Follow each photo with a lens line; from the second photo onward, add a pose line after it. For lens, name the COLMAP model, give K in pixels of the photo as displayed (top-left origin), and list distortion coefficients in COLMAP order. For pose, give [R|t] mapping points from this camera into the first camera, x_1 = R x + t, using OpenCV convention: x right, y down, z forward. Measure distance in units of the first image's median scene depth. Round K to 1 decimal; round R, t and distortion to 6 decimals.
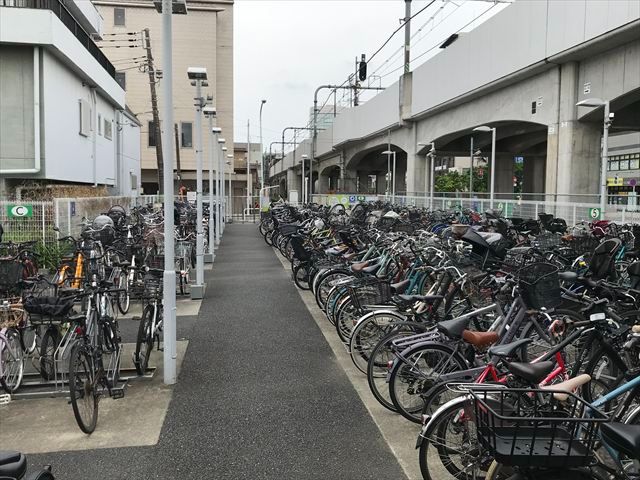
lens RADIAL K [[641.1, 0, 320.2], [0, 641.1, 239.9], [0, 0, 1]] dist [0.011059, 0.000000]
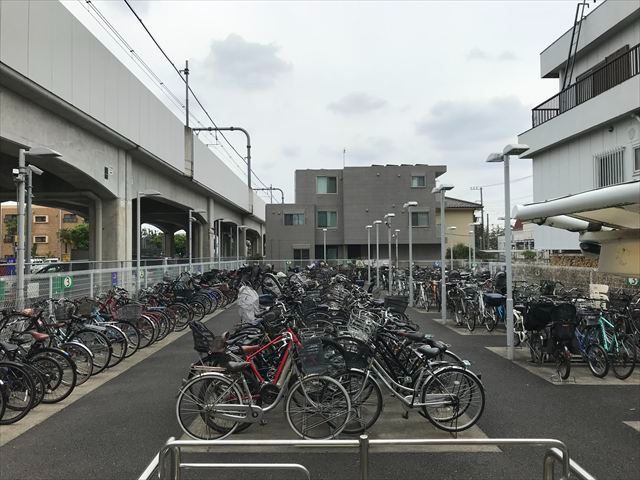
lens RADIAL K [[520.6, 0, 319.4], [0, 520.6, 239.2], [0, 0, 1]] dist [0.003093, 0.000594]
pose [[-0.991965, 0.018318, 0.125183, -0.085790], [0.024765, 0.998435, 0.050138, -0.137276], [-0.124069, 0.052835, -0.990866, 1.748830]]
